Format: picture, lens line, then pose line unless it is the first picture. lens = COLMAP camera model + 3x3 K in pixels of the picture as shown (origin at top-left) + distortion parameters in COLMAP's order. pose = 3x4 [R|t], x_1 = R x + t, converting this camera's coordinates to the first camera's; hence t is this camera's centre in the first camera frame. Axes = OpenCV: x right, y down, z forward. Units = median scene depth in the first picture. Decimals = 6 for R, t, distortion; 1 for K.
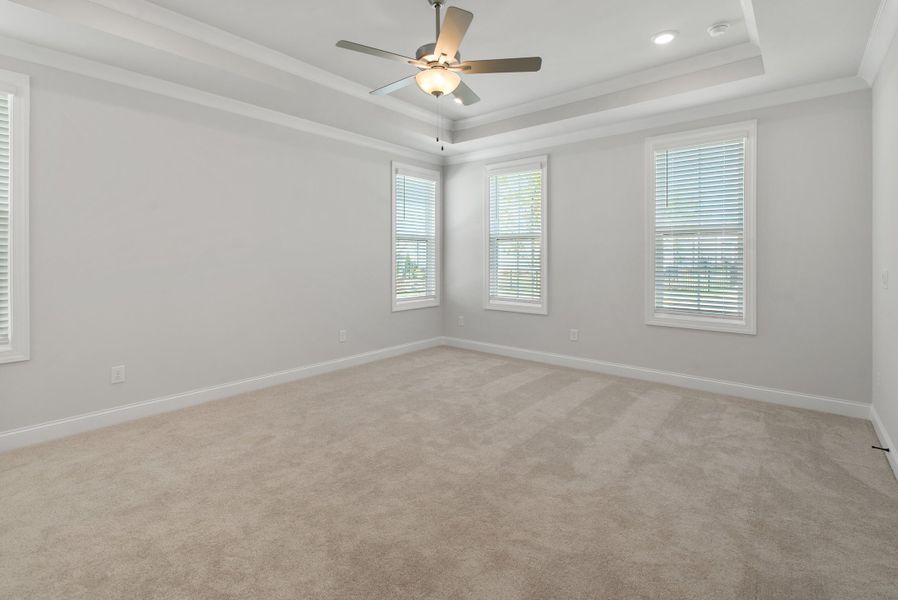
lens RADIAL K [[419.6, 0, 449.5], [0, 419.6, 254.6], [0, 0, 1]] dist [-0.001406, -0.000107]
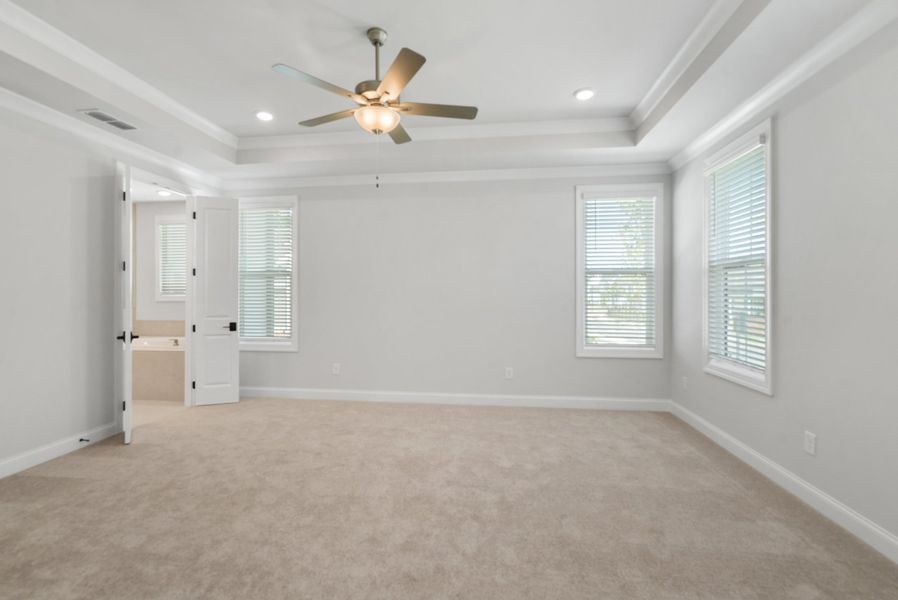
lens RADIAL K [[409.9, 0, 445.8], [0, 409.9, 295.4], [0, 0, 1]] dist [0.000932, 0.000235]
pose [[0.530976, 0.001496, -0.847386, 0.463708], [0.001142, 0.999996, 0.002481, 0.004512], [0.847386, -0.002285, 0.530972, 0.317343]]
